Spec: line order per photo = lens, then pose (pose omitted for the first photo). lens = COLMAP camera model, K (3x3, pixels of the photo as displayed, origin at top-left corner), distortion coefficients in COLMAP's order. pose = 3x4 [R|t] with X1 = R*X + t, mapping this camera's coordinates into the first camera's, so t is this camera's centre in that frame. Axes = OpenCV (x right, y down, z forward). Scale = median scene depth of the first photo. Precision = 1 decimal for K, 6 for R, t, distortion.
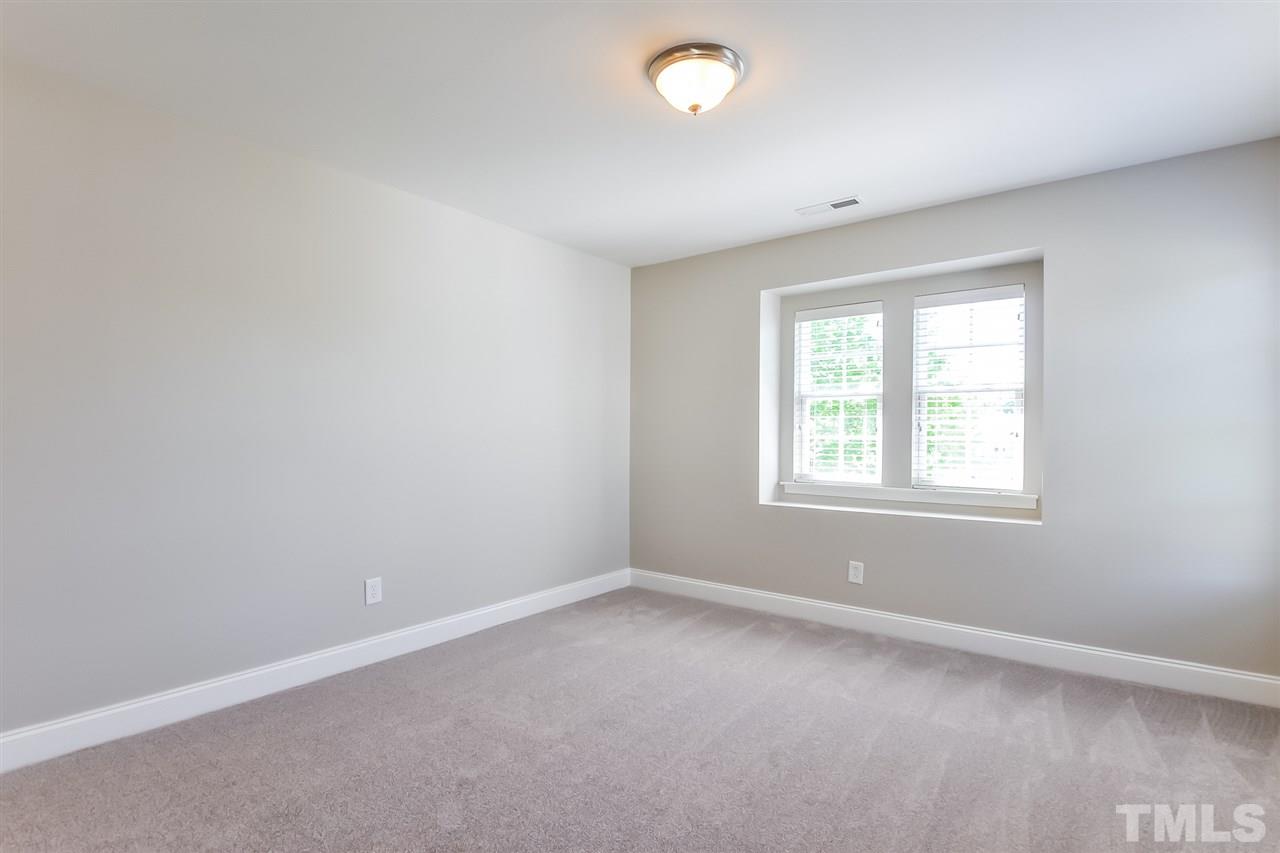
lens RADIAL K [[637.9, 0, 640.0], [0, 637.9, 426.5], [0, 0, 1]] dist [-0.002397, -0.000685]
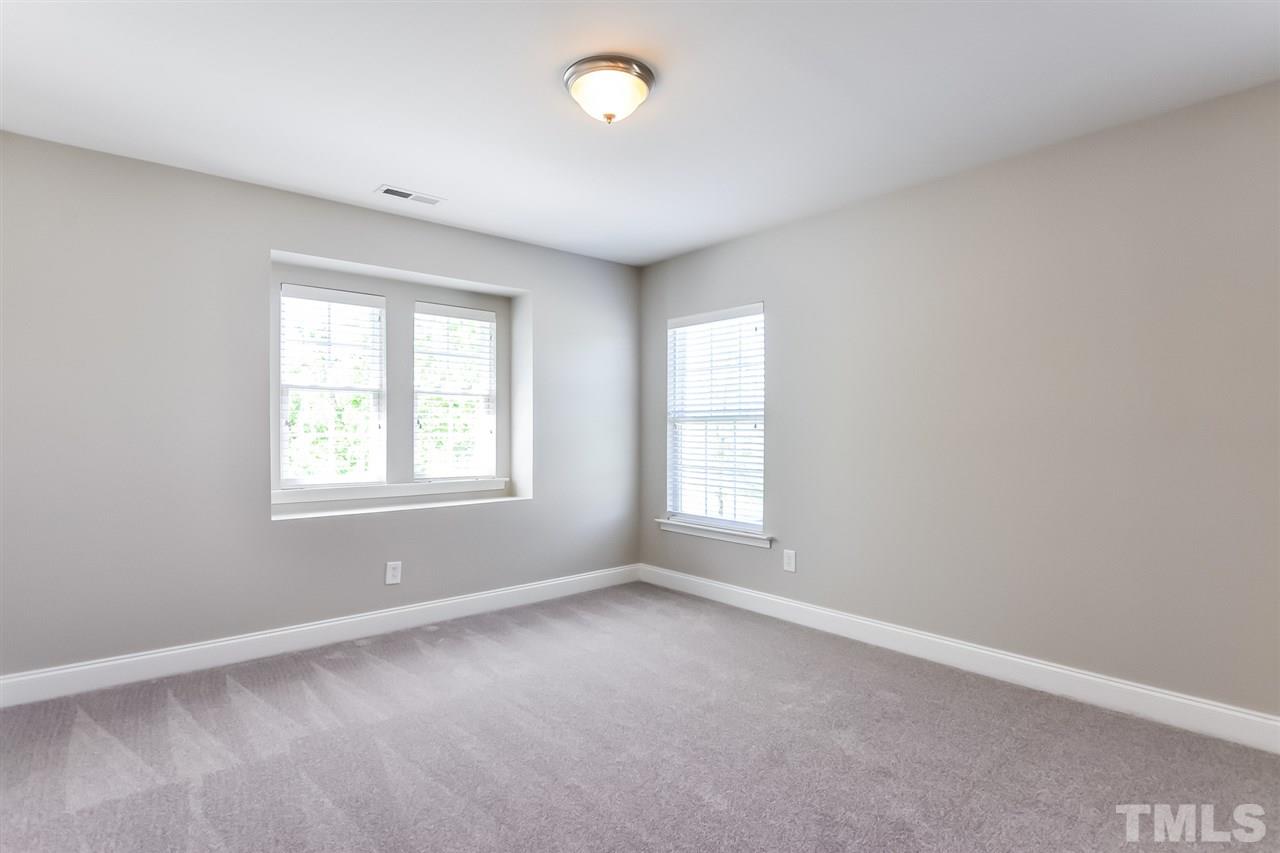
lens RADIAL K [[637.9, 0, 640.0], [0, 637.9, 426.5], [0, 0, 1]] dist [-0.002397, -0.000685]
pose [[0.191774, 0.007416, 0.981411, -0.543675], [-0.006496, 0.999959, -0.006287, 0.008712], [-0.981418, -0.005170, 0.191814, 0.441086]]
